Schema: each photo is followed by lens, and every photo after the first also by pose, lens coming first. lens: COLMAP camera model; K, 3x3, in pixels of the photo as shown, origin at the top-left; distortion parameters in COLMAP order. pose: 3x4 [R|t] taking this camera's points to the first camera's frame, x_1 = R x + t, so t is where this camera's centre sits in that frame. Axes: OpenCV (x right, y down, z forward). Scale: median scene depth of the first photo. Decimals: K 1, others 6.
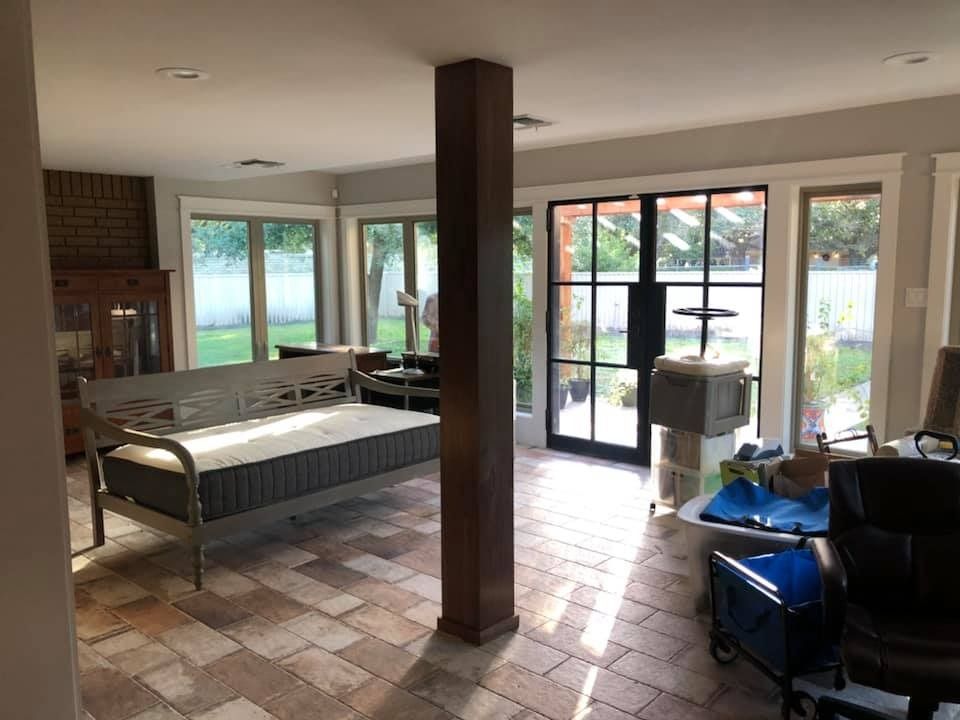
lens RADIAL K [[779.3, 0, 482.2], [0, 779.3, 365.5], [0, 0, 1]] dist [0.036576, -0.057362]
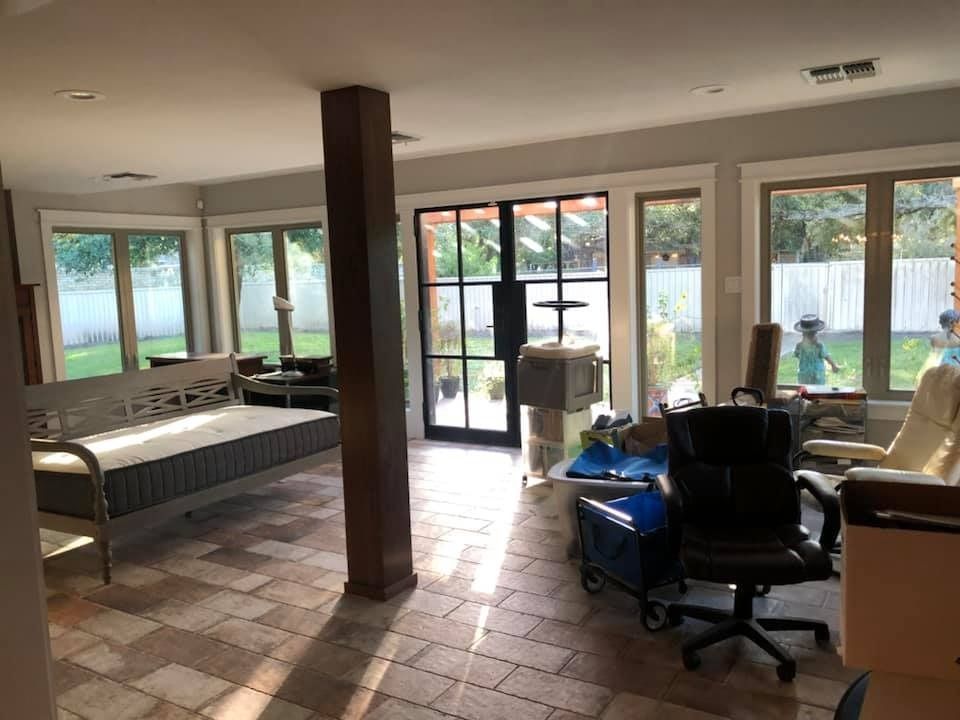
lens RADIAL K [[779.3, 0, 476.7], [0, 779.3, 357.3], [0, 0, 1]] dist [0.036576, -0.057362]
pose [[0.984289, -0.048514, 0.169767, -0.032585], [0.052027, 0.998513, -0.016300, 0.022312], [-0.168723, 0.024876, 0.985349, -0.097760]]
